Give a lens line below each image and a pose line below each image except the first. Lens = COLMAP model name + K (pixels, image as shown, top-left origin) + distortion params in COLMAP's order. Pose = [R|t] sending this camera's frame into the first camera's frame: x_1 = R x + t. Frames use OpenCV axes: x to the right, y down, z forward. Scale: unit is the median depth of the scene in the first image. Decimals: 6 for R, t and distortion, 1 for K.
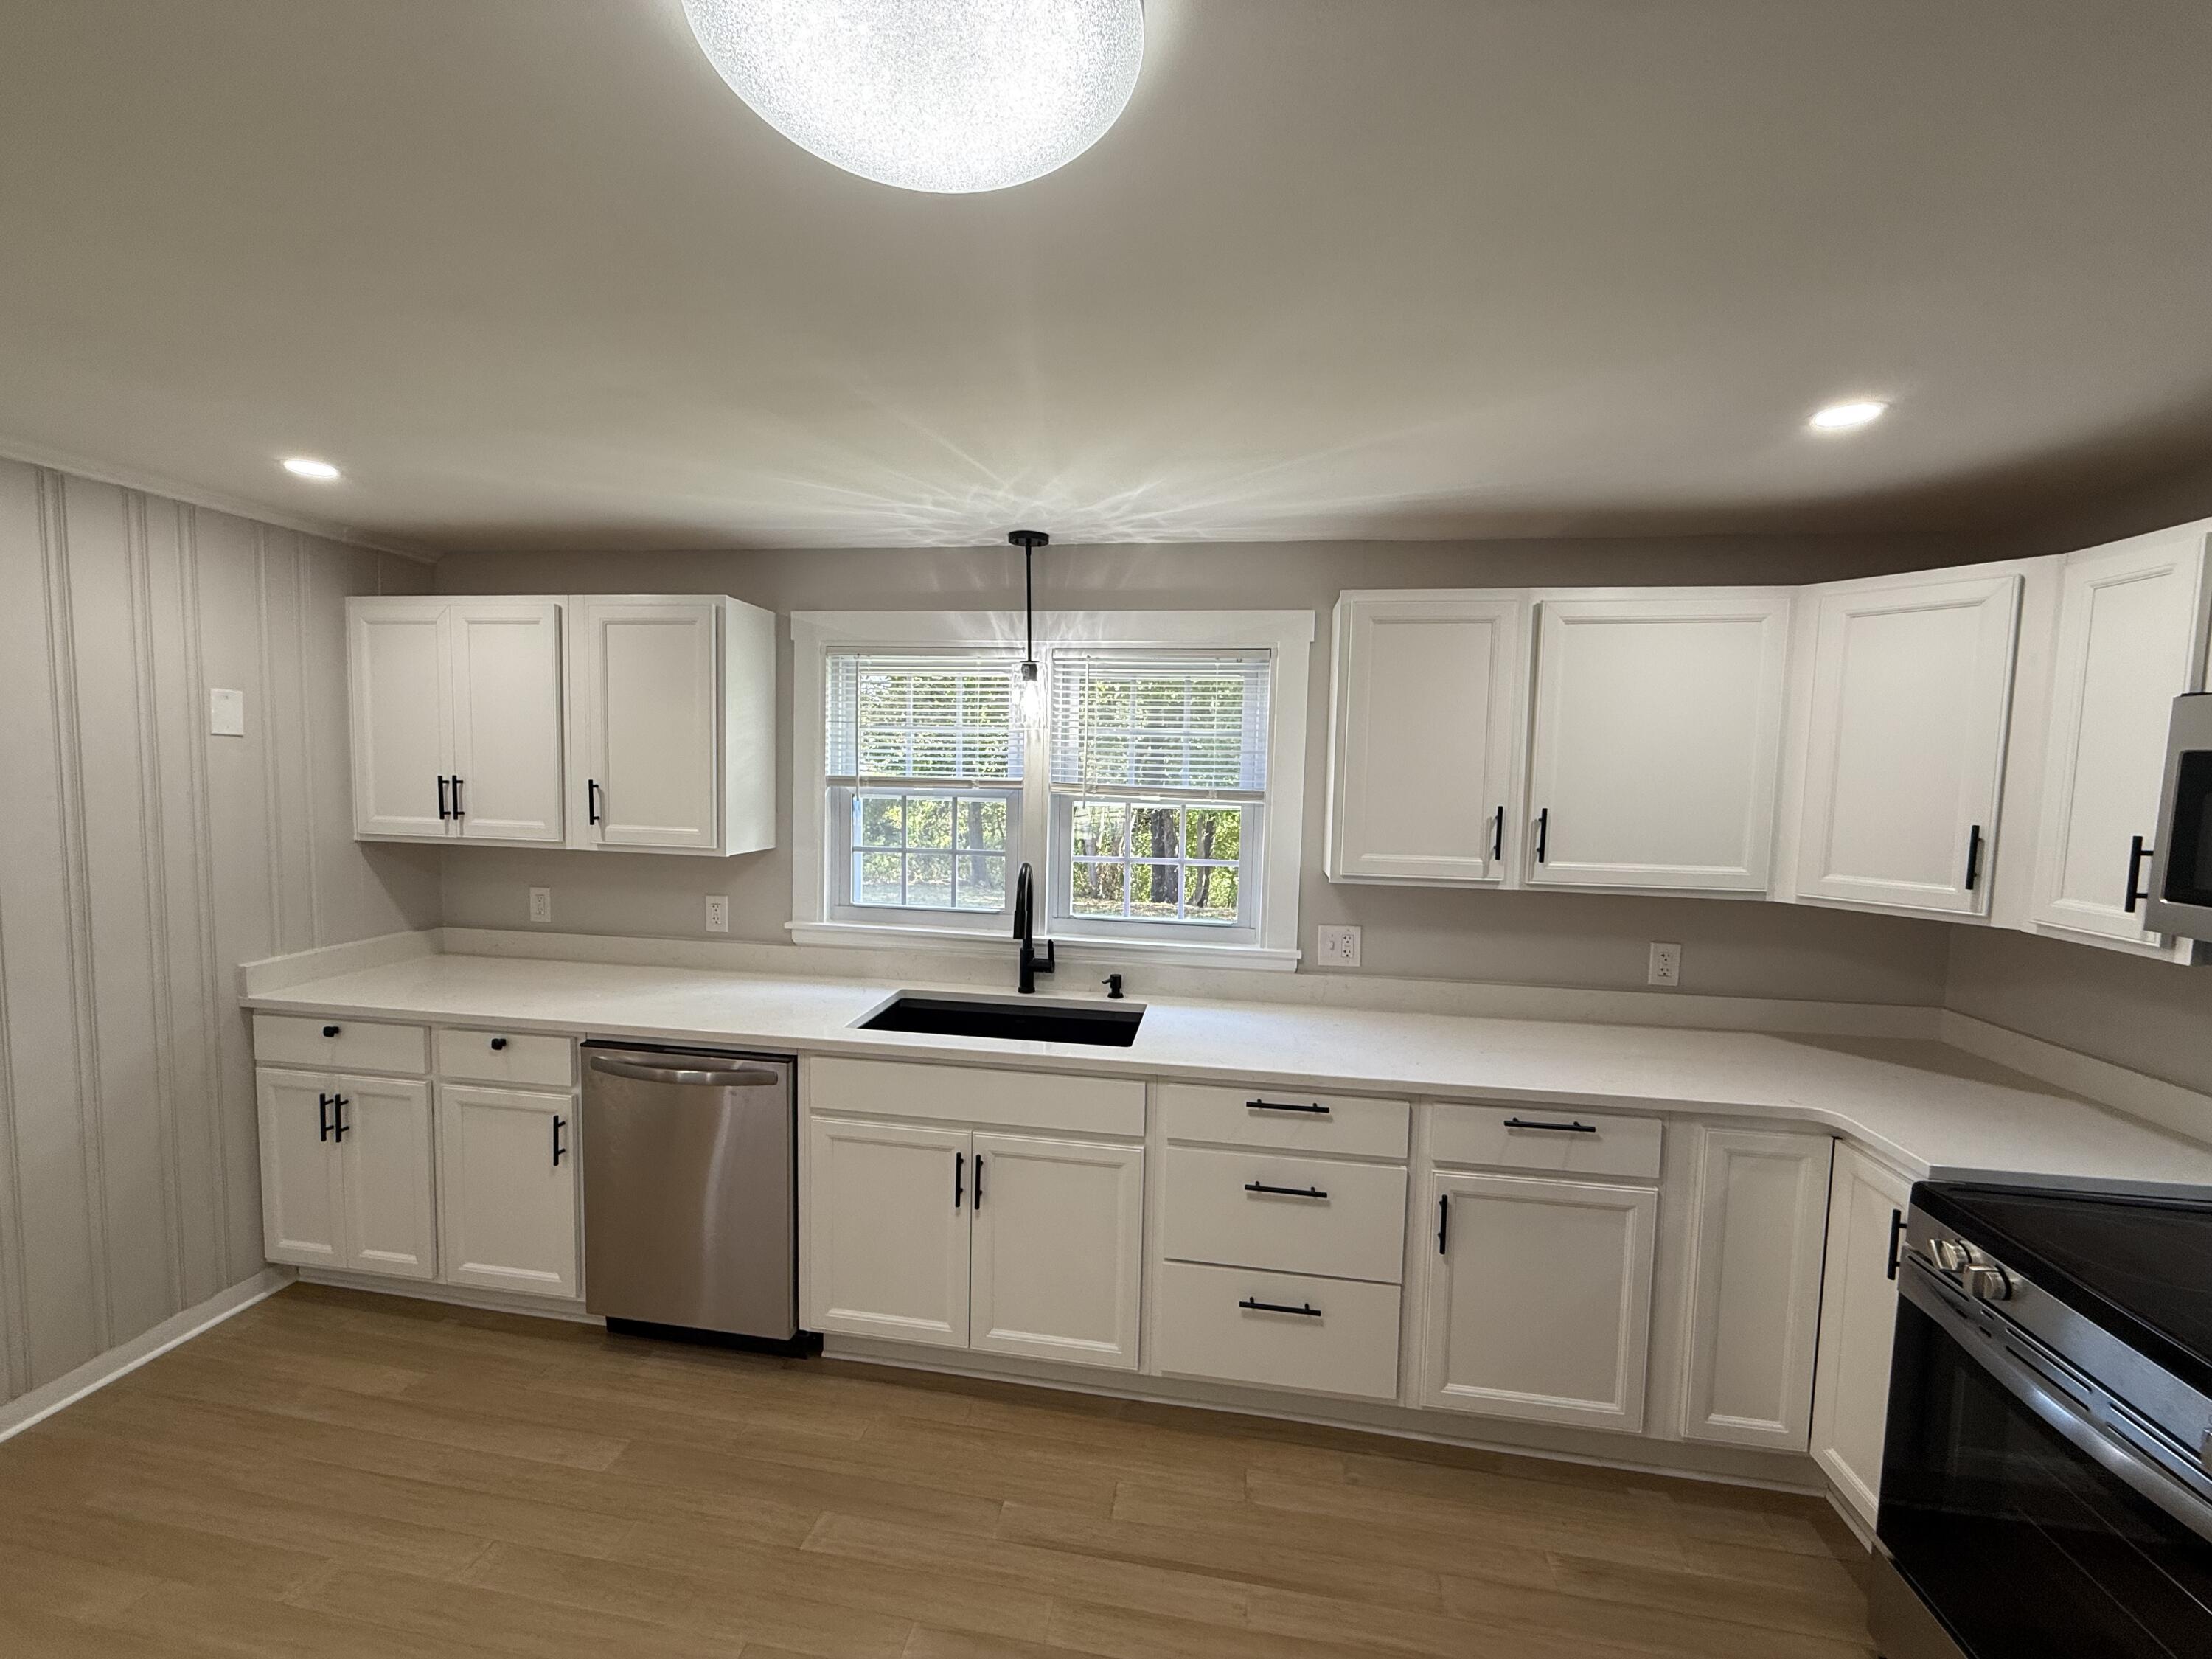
lens RADIAL K [[882.1, 0, 1097.7], [0, 882.1, 830.1], [0, 0, 1]] dist [0.000525, 0.000080]
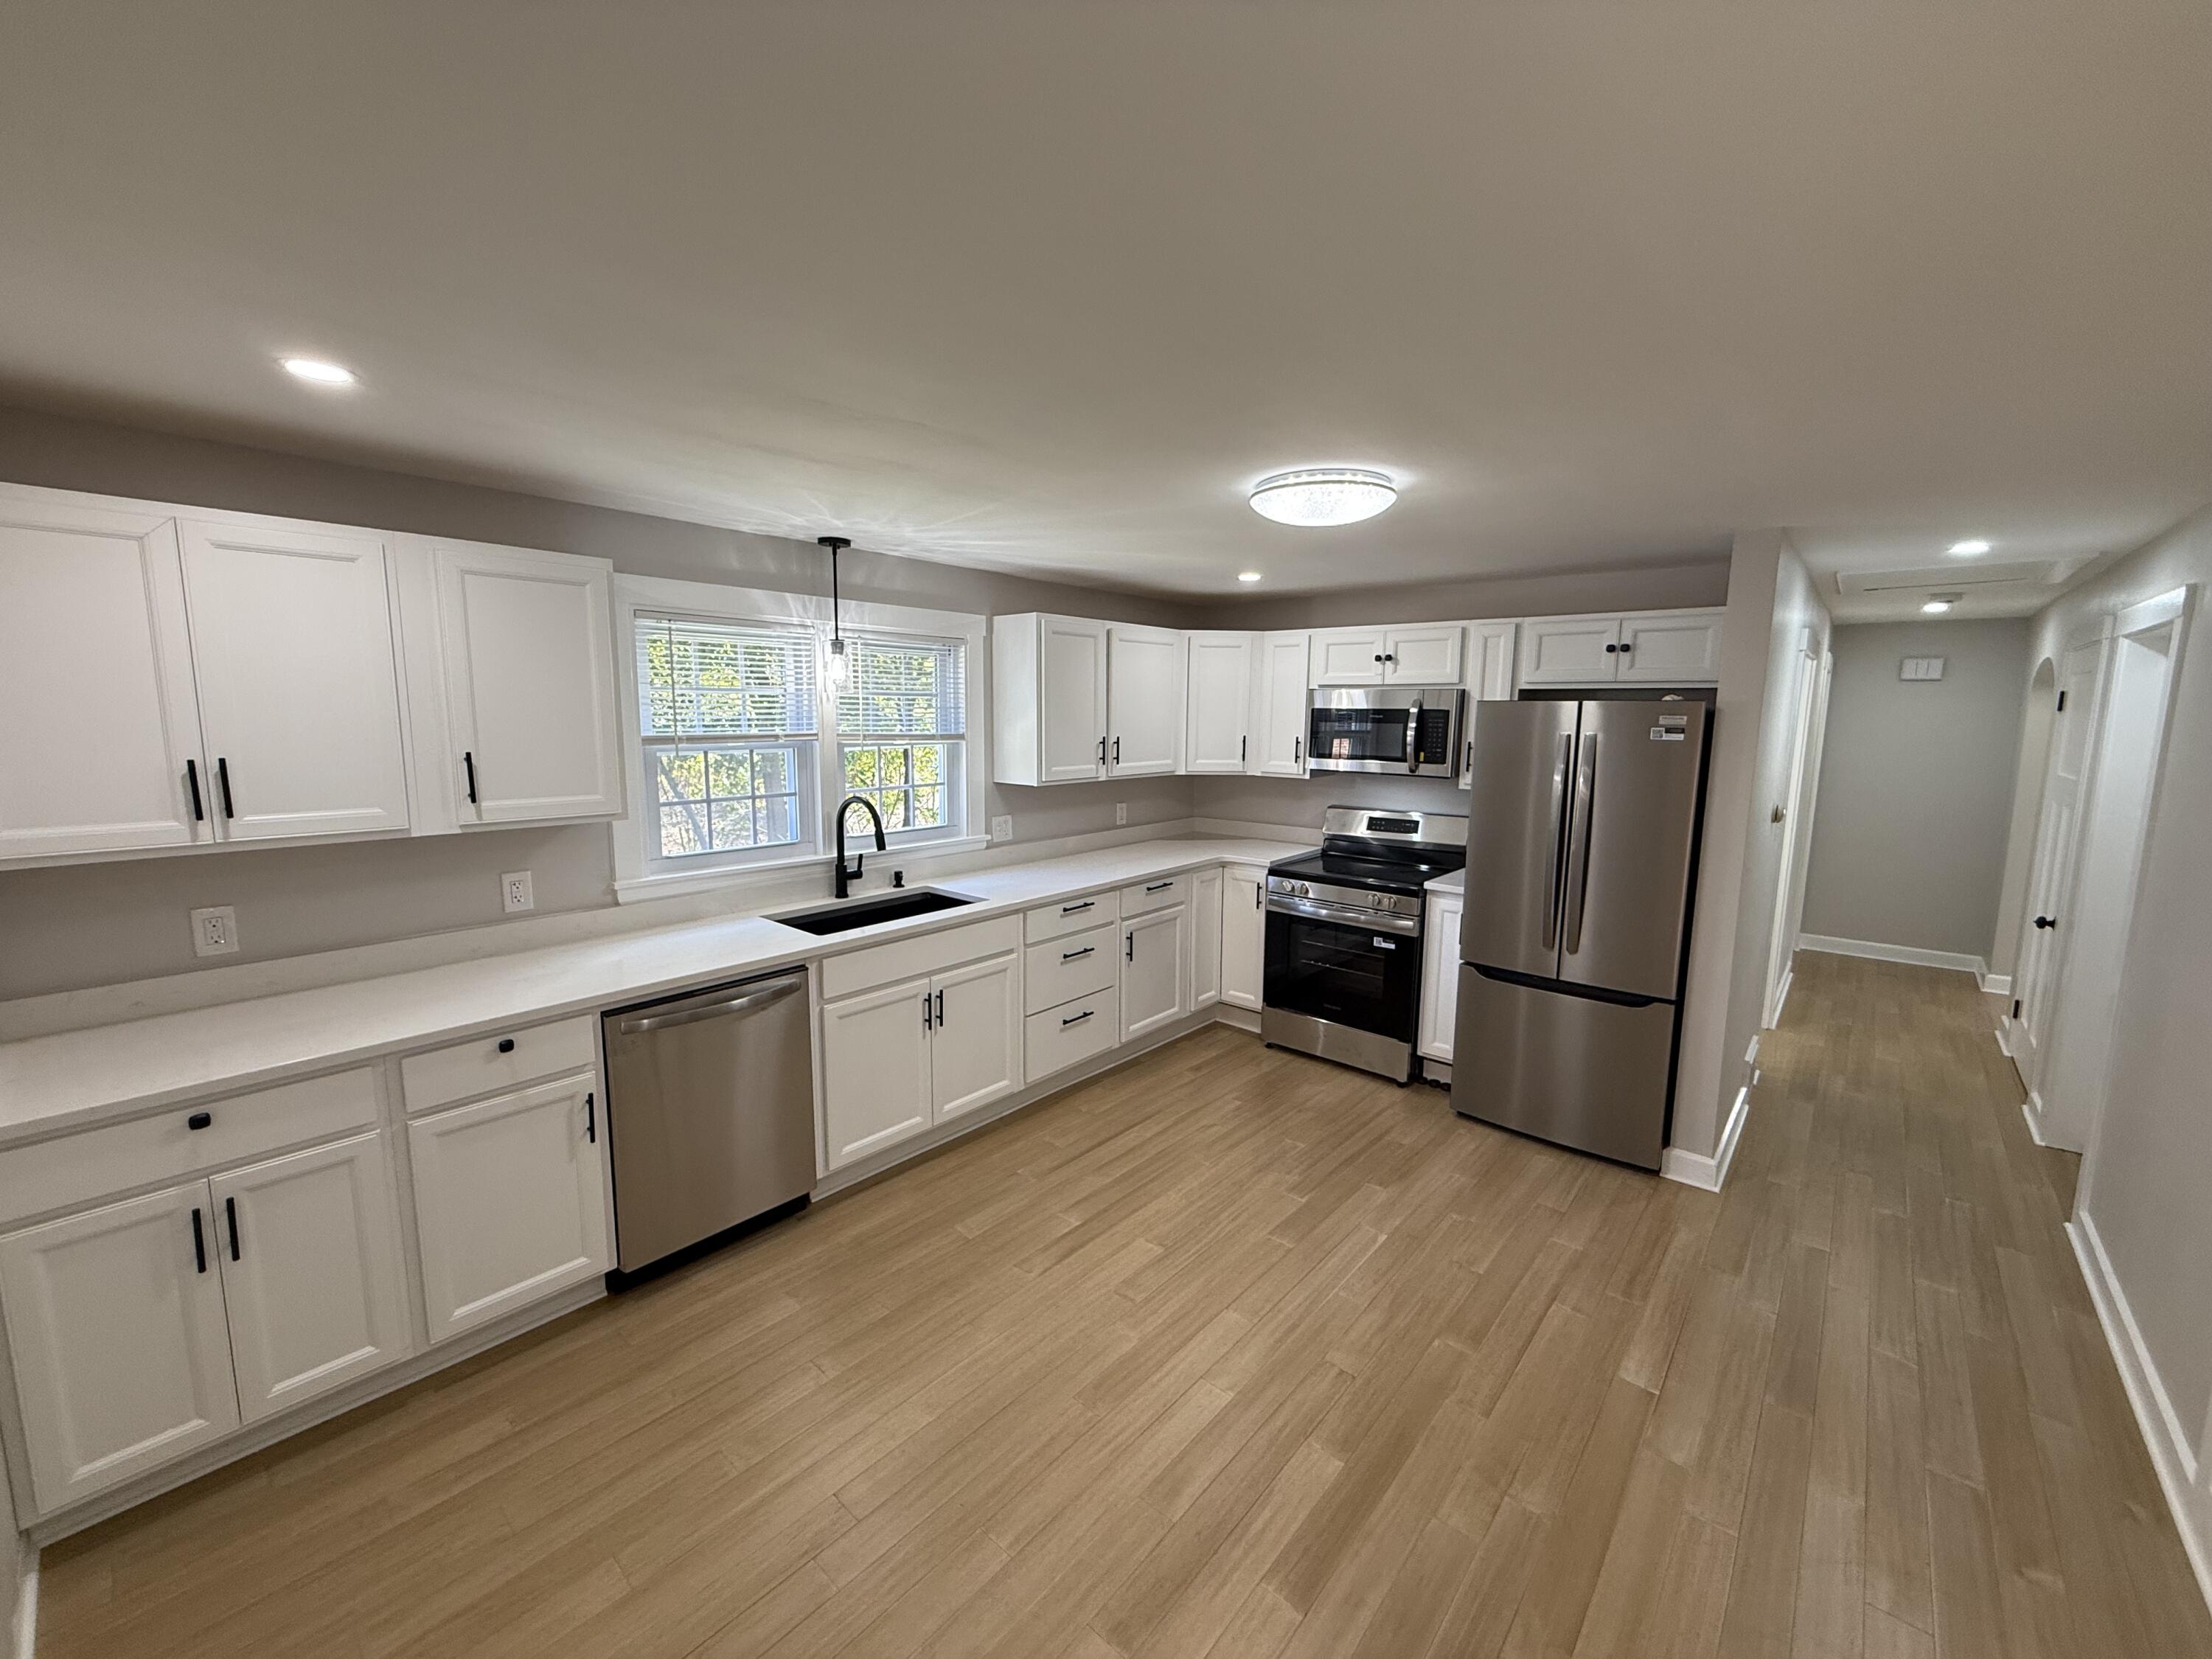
lens RADIAL K [[881.5, 0, 1098.6], [0, 881.5, 829.3], [0, 0, 1]] dist [0.000010, -0.000301]
pose [[0.531683, -0.132323, 0.836543, -1.073218], [0.065307, 0.991184, 0.115276, -0.044525], [-0.844422, -0.006659, 0.535638, -0.006345]]
